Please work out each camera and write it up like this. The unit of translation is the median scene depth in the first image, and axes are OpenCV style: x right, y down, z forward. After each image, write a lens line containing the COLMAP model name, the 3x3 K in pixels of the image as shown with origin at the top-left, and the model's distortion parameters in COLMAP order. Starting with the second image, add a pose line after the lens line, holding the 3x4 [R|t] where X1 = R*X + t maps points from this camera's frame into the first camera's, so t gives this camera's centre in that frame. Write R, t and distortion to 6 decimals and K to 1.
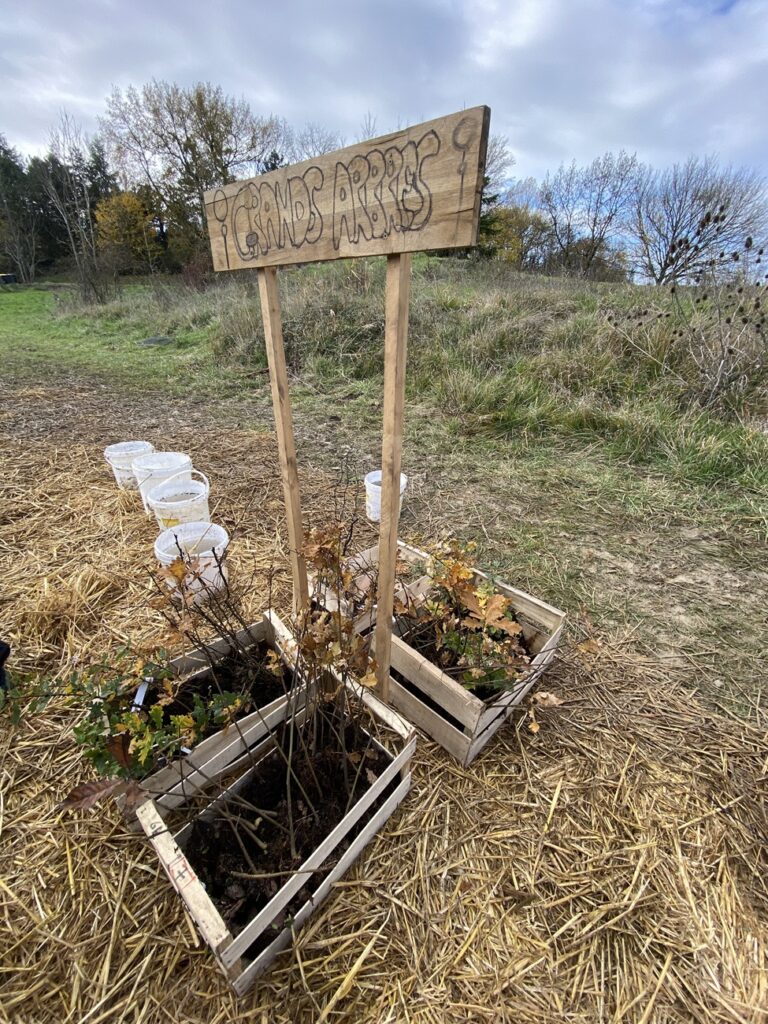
lens RADIAL K [[417.7, 0, 368.8], [0, 417.7, 515.5], [0, 0, 1]] dist [-0.021901, -0.003237]
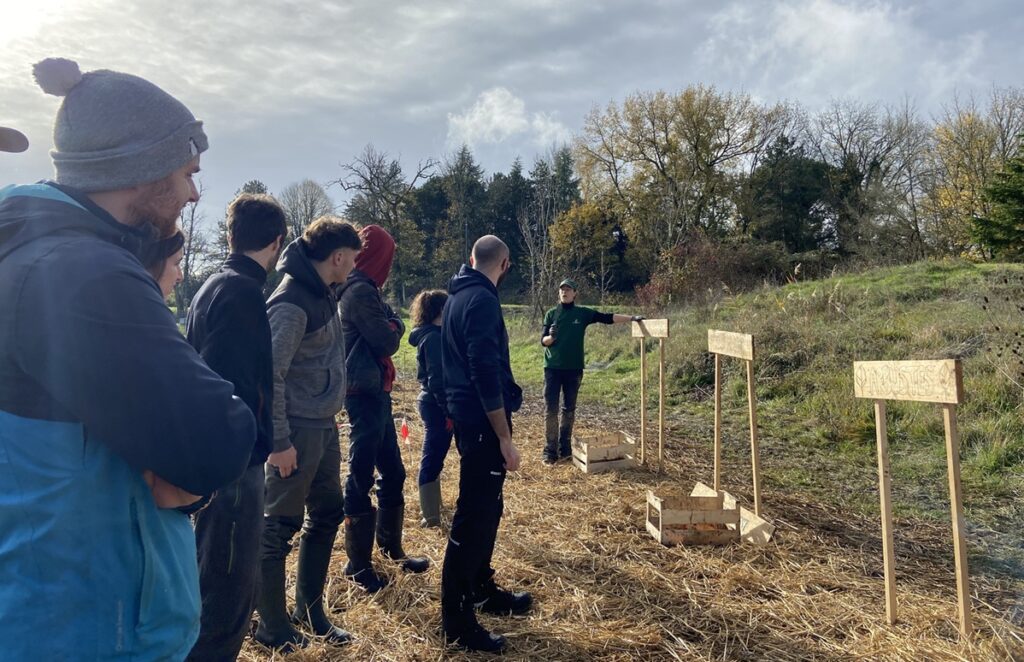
lens RADIAL K [[742.2, 0, 509.1], [0, 742.2, 329.2], [0, 0, 1]] dist [-0.011707, -0.015867]
pose [[0.853617, -0.006934, -0.520855, 0.273800], [-0.226909, 0.895106, -0.383793, 0.268902], [0.468881, 0.445799, 0.762504, -0.584553]]
